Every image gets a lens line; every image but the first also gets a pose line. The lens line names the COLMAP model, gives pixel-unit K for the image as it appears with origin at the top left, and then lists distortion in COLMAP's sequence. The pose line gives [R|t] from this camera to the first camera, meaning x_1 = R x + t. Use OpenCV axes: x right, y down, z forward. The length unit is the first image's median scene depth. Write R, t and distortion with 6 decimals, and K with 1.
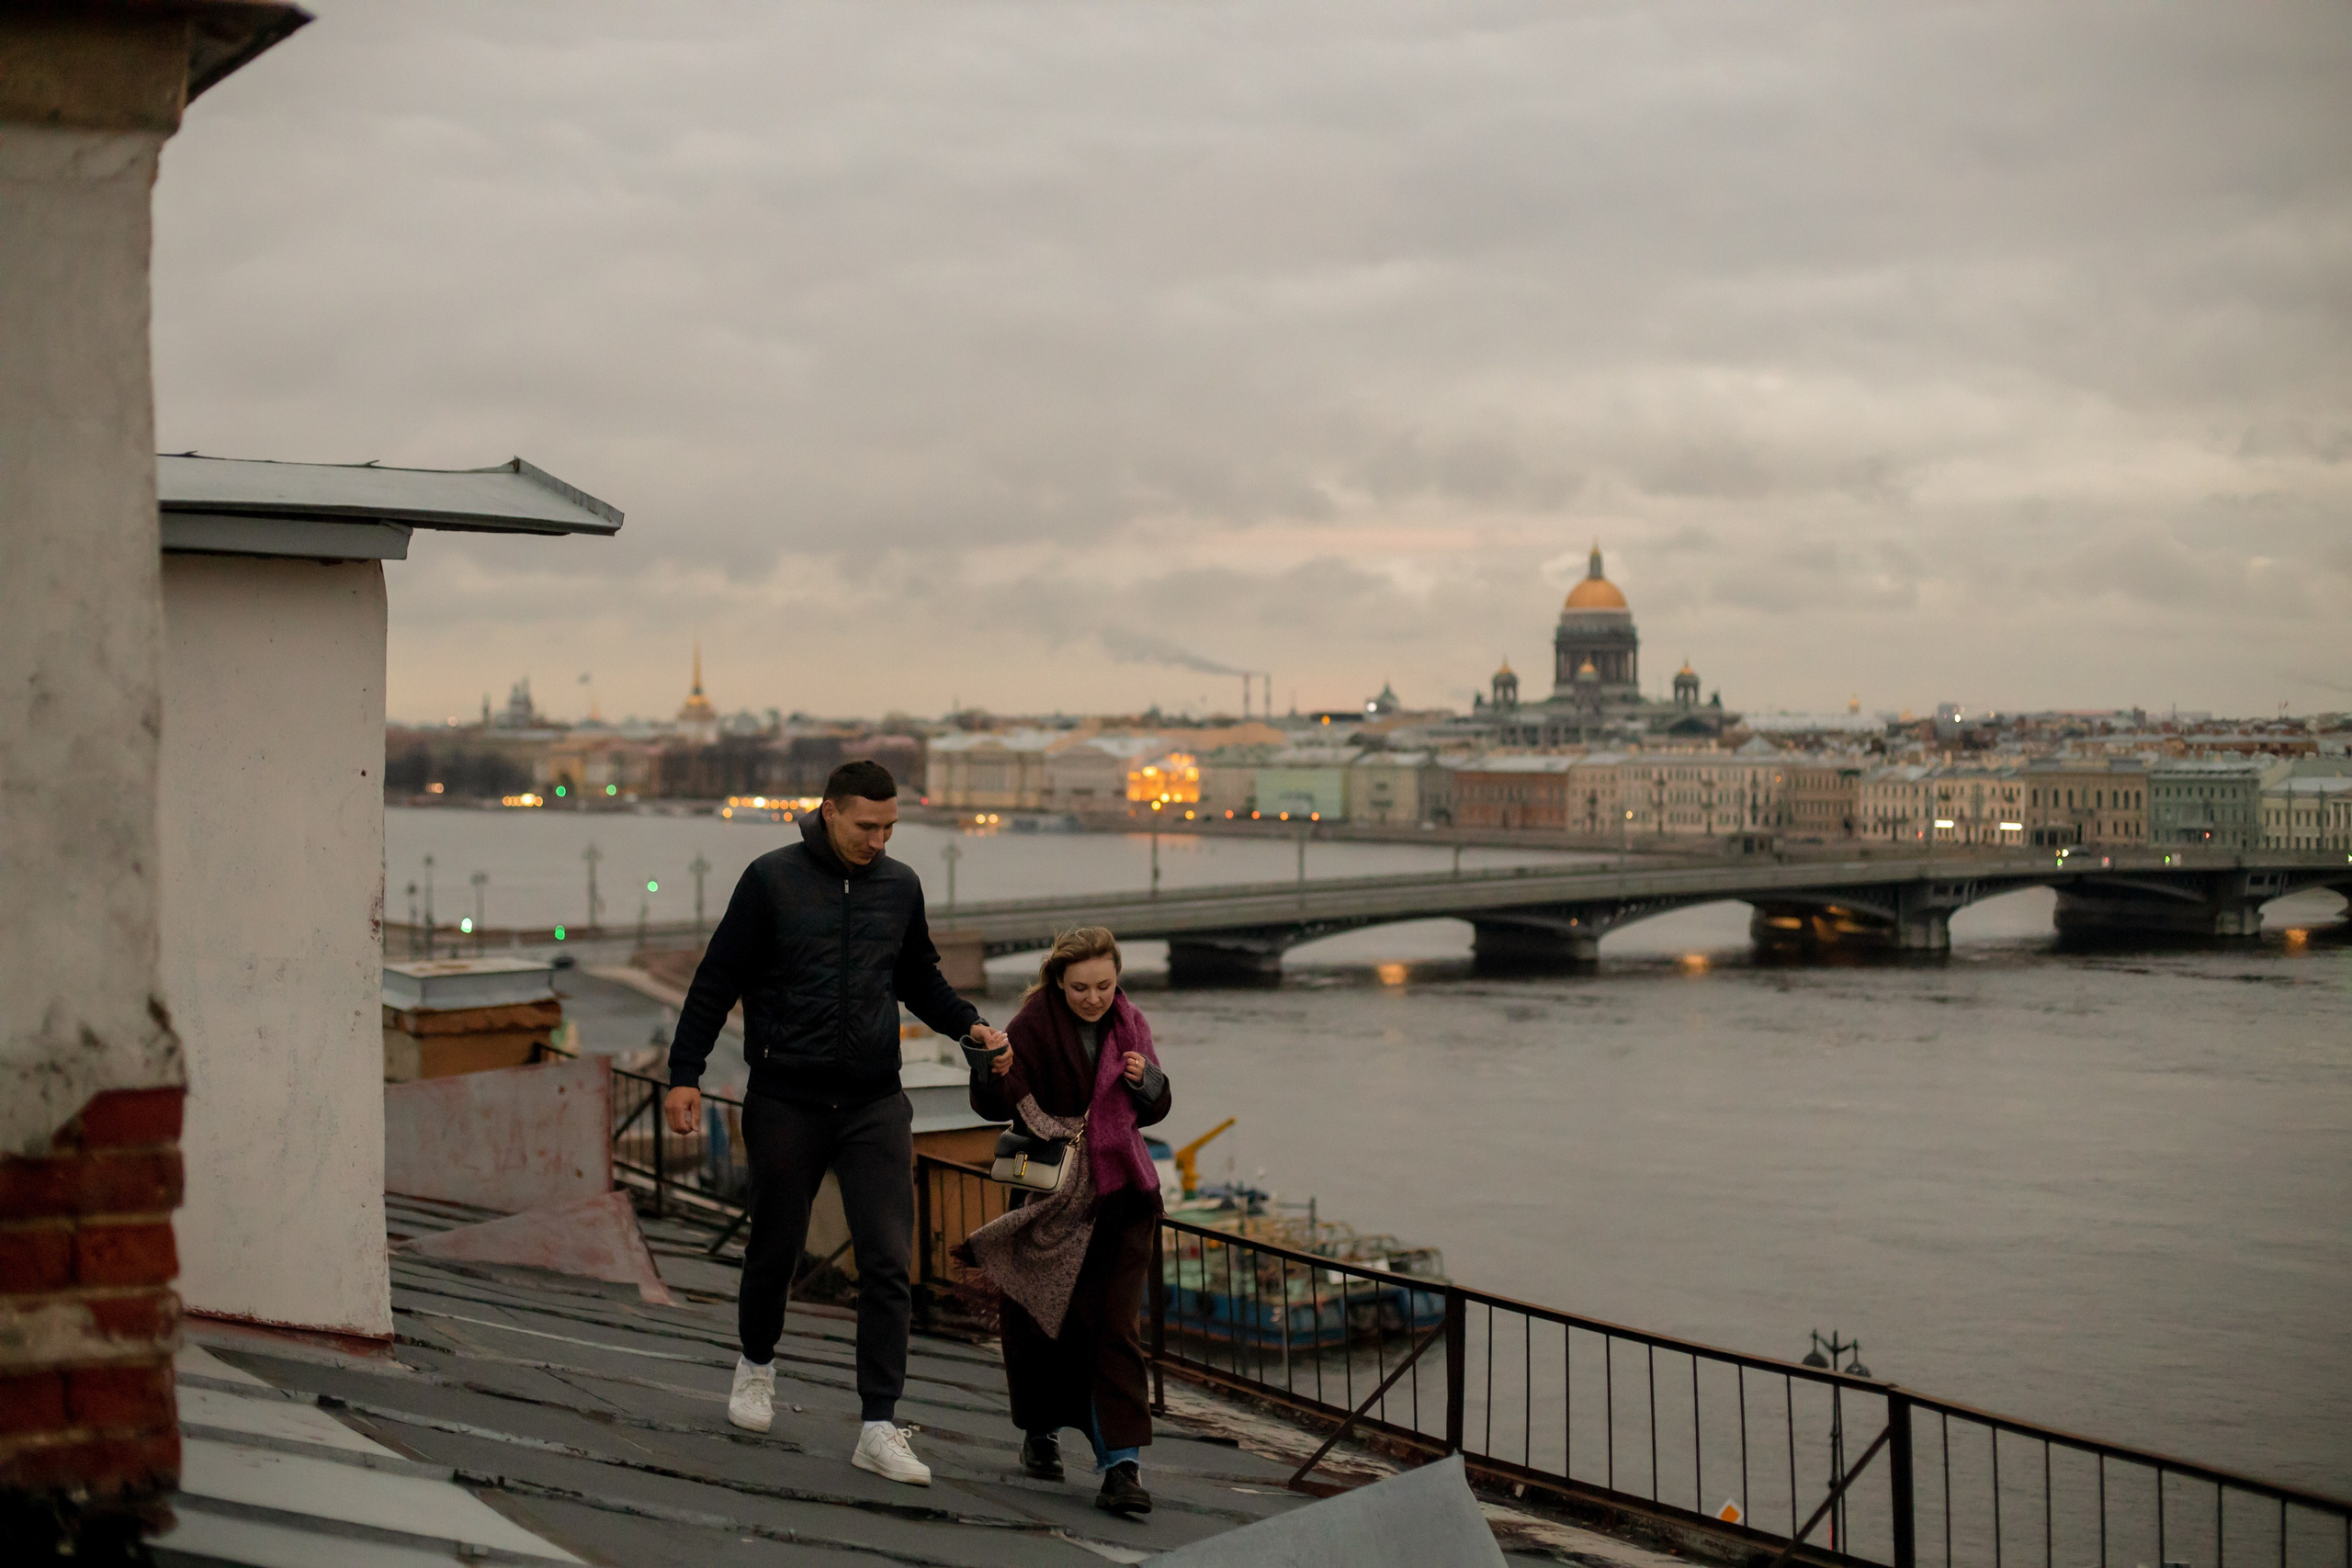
lens RADIAL K [[4175.0, 0, 1098.1], [0, 4175.0, 682.2], [0, 0, 1]] dist [-0.121477, 0.168642]
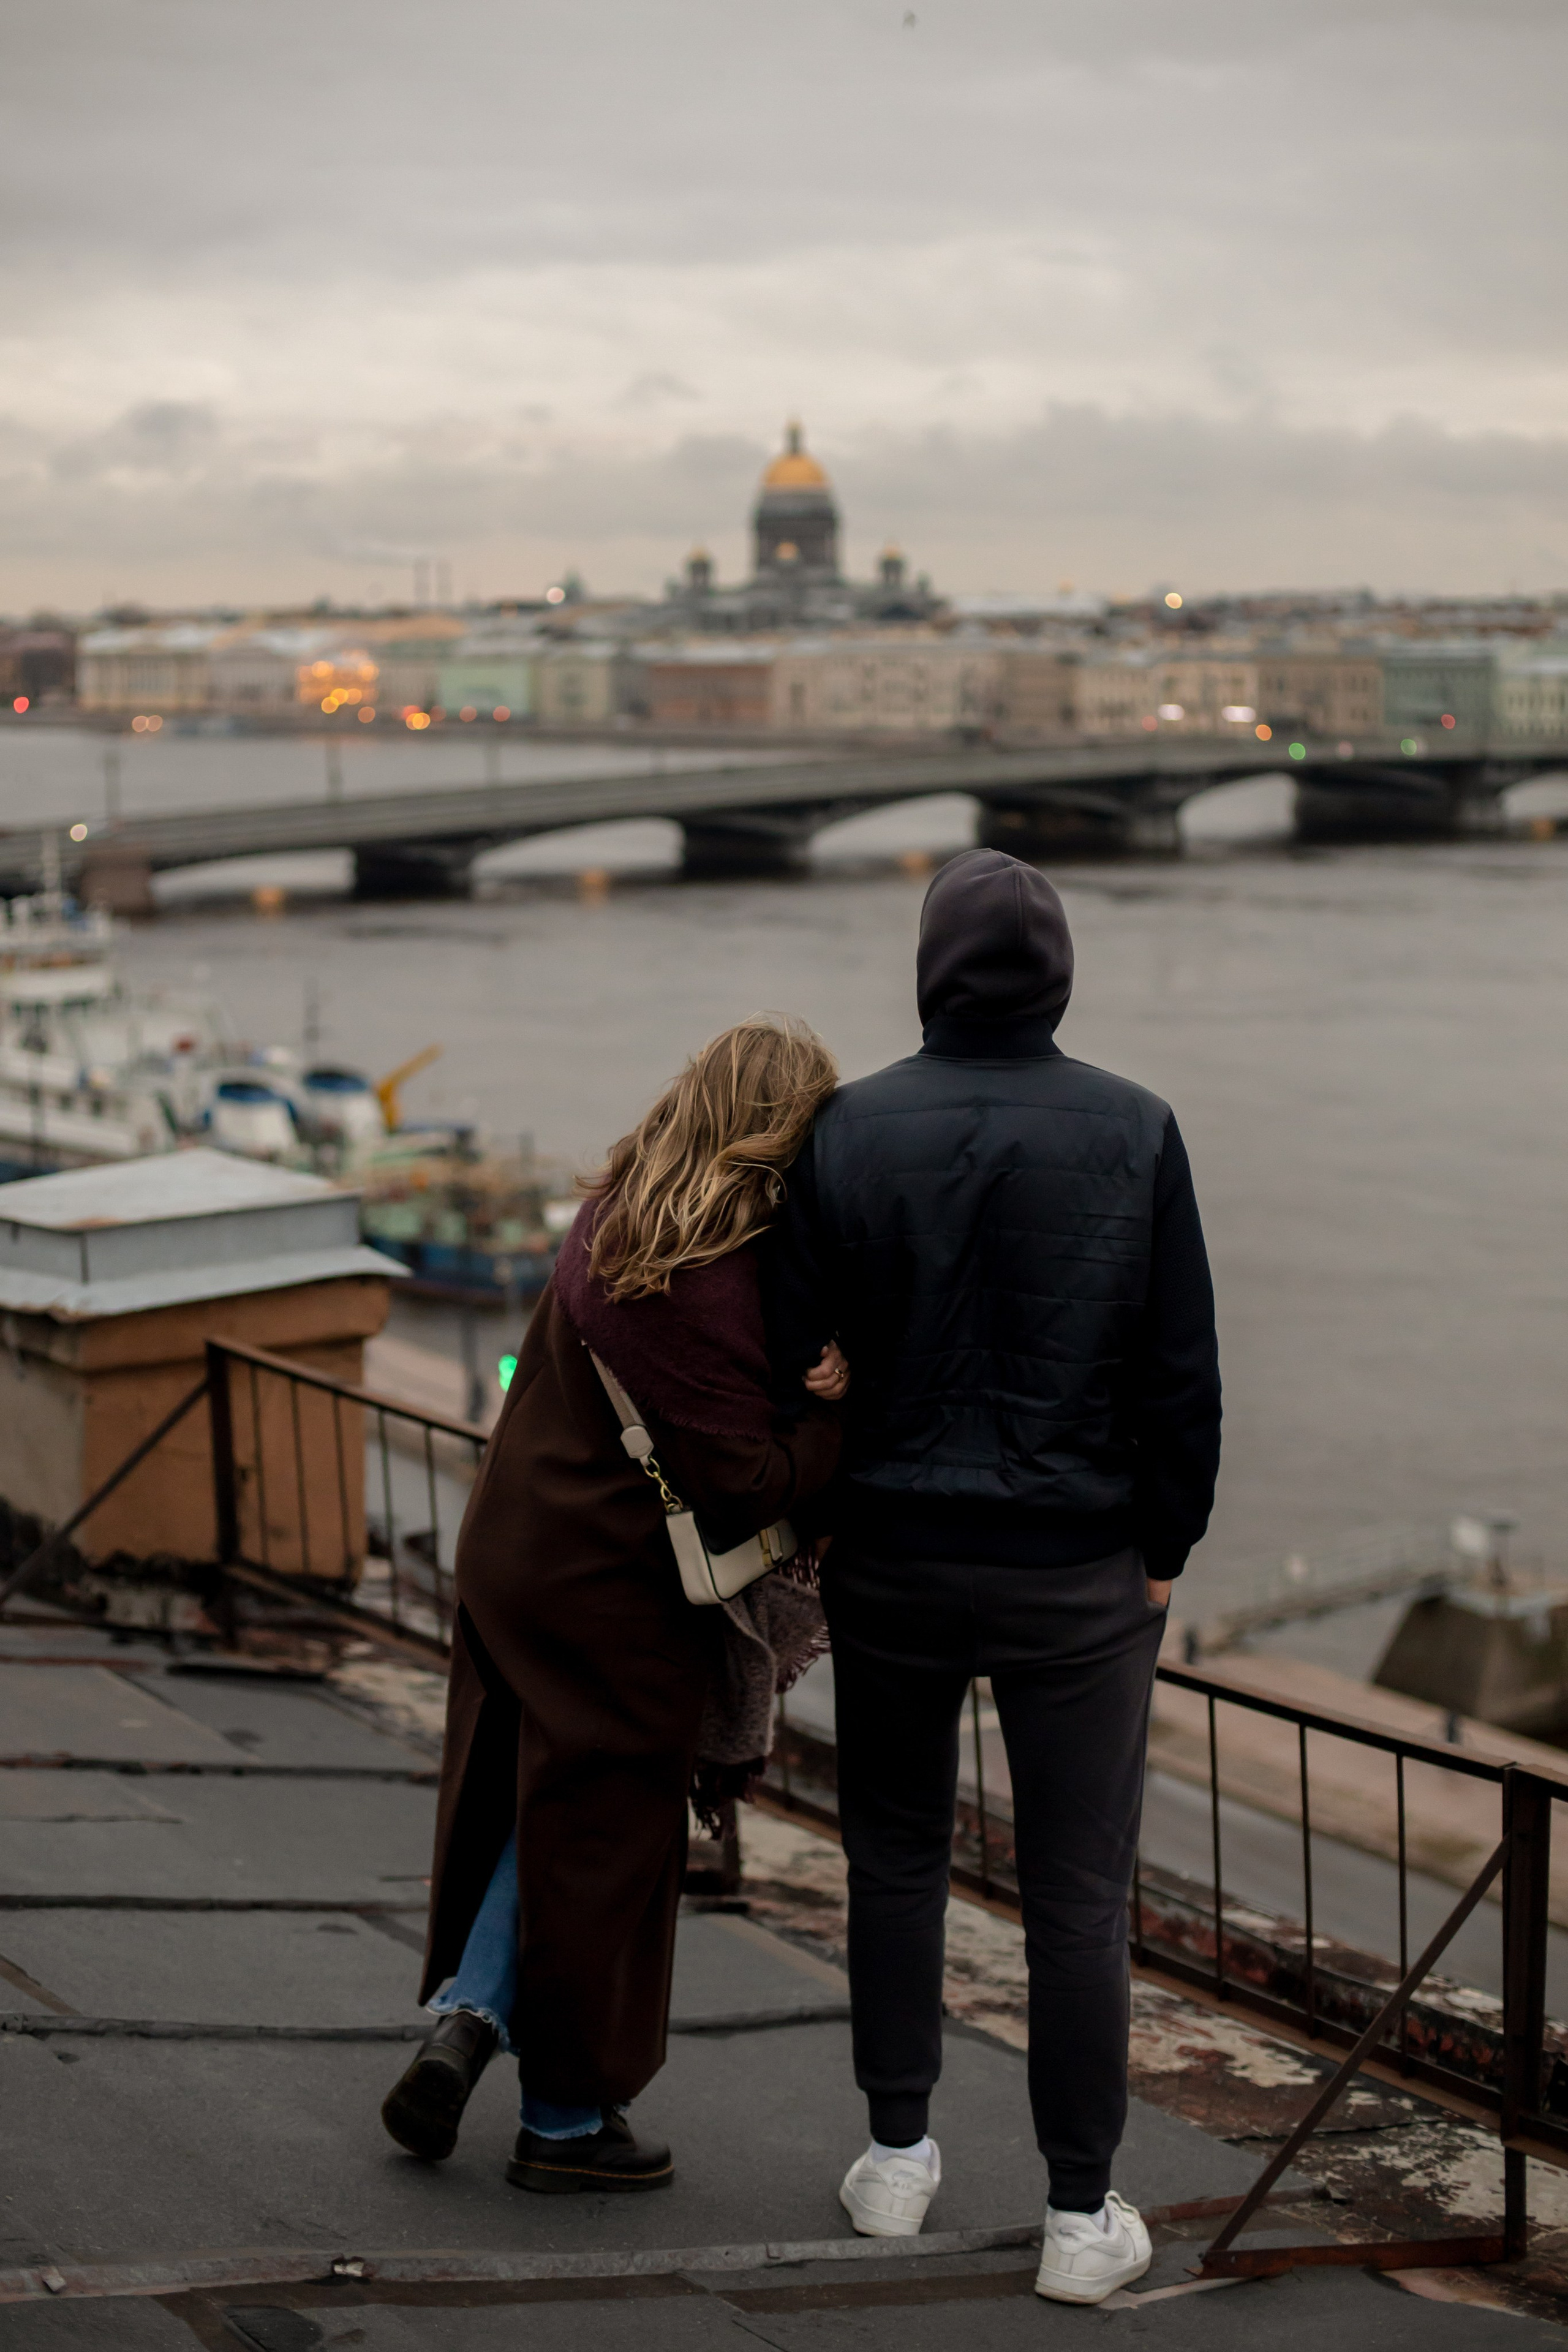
lens RADIAL K [[3834.0, 0, 771.5], [0, 3834.0, 1131.5], [0, 0, 1]] dist [-0.130484, 0.065153]
pose [[0.988892, -0.032279, 0.145088, -0.015647], [0.011226, 0.989566, 0.143640, 0.002457], [-0.148211, -0.140416, 0.978937, 0.141423]]
